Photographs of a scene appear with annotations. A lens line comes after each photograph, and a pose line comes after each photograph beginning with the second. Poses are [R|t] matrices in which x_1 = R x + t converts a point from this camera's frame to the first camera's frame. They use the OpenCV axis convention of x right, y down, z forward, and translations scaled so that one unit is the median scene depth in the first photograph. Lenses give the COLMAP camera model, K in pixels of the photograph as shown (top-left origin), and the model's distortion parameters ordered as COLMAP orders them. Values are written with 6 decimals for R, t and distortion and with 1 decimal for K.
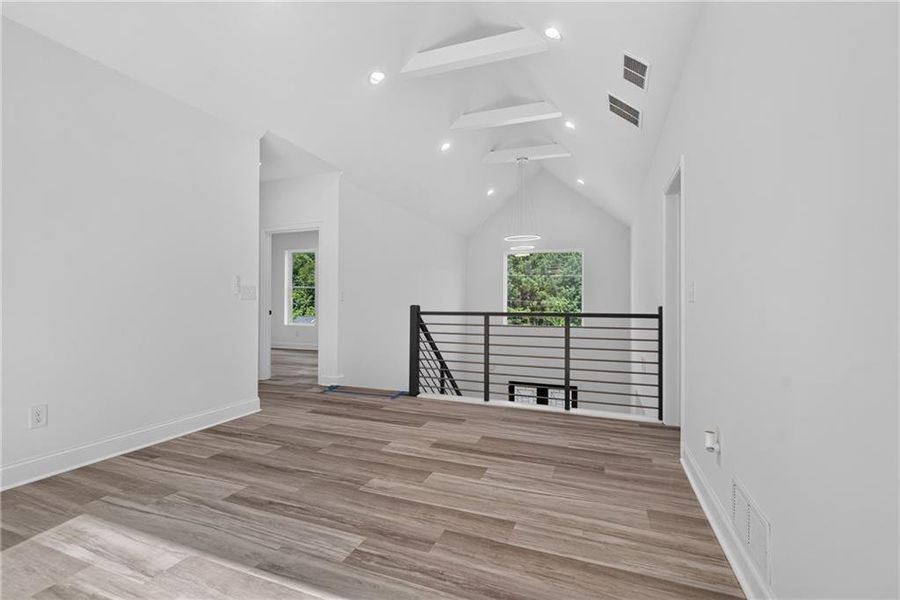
lens RADIAL K [[405.9, 0, 442.2], [0, 405.9, 303.9], [0, 0, 1]] dist [0.005171, -0.001737]
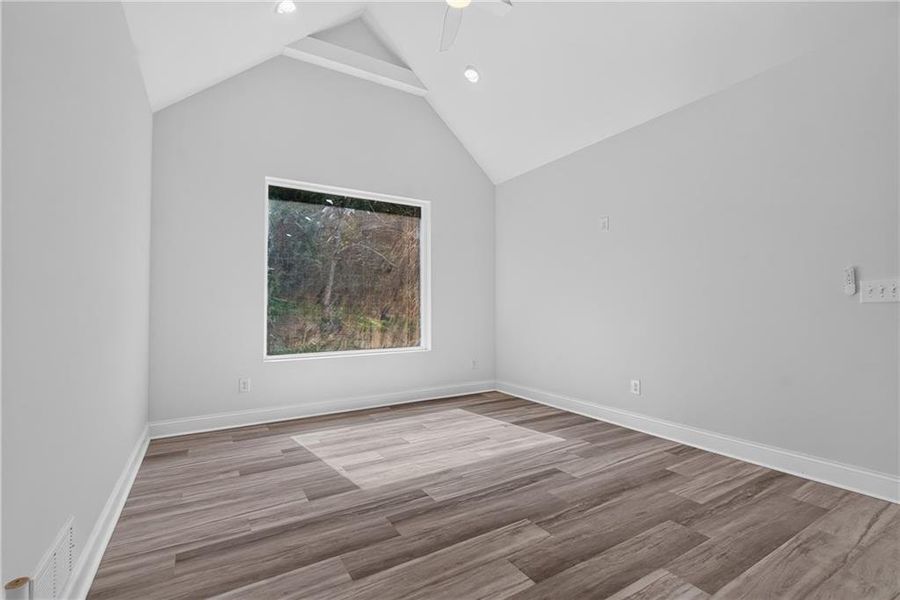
lens RADIAL K [[405.9, 0, 449.2], [0, 405.9, 300.8], [0, 0, 1]] dist [0.005171, -0.001737]
pose [[-0.602866, -0.018244, -0.797634, 0.606717], [0.000561, 0.999729, -0.023290, -0.001352], [0.797842, -0.014488, -0.602693, 1.385153]]
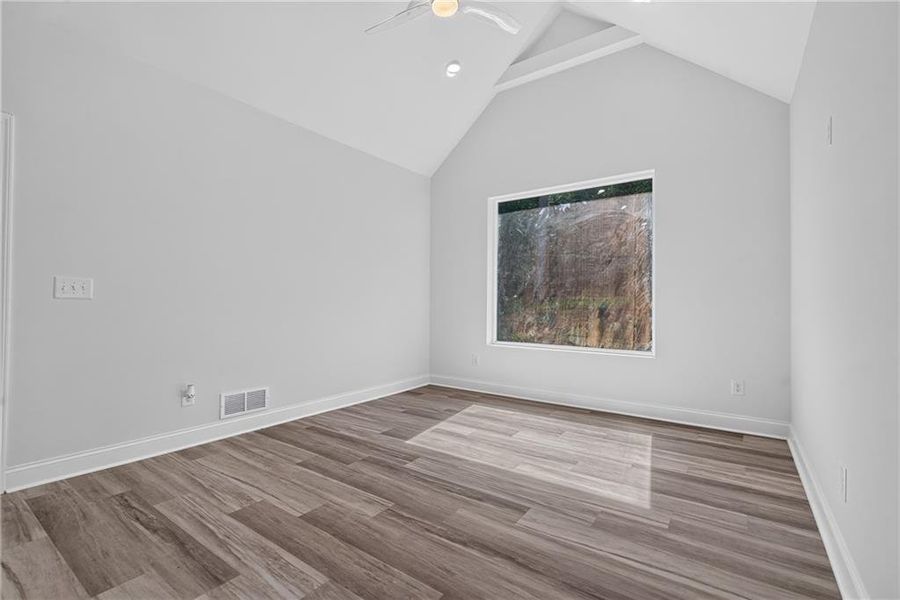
lens RADIAL K [[405.9, 0, 444.9], [0, 405.9, 301.2], [0, 0, 1]] dist [0.005171, -0.001737]
pose [[-0.968589, -0.011535, 0.248398, -0.536264], [-0.012591, 0.999917, -0.002663, -0.008856], [-0.248347, -0.005707, -0.968654, 1.848593]]
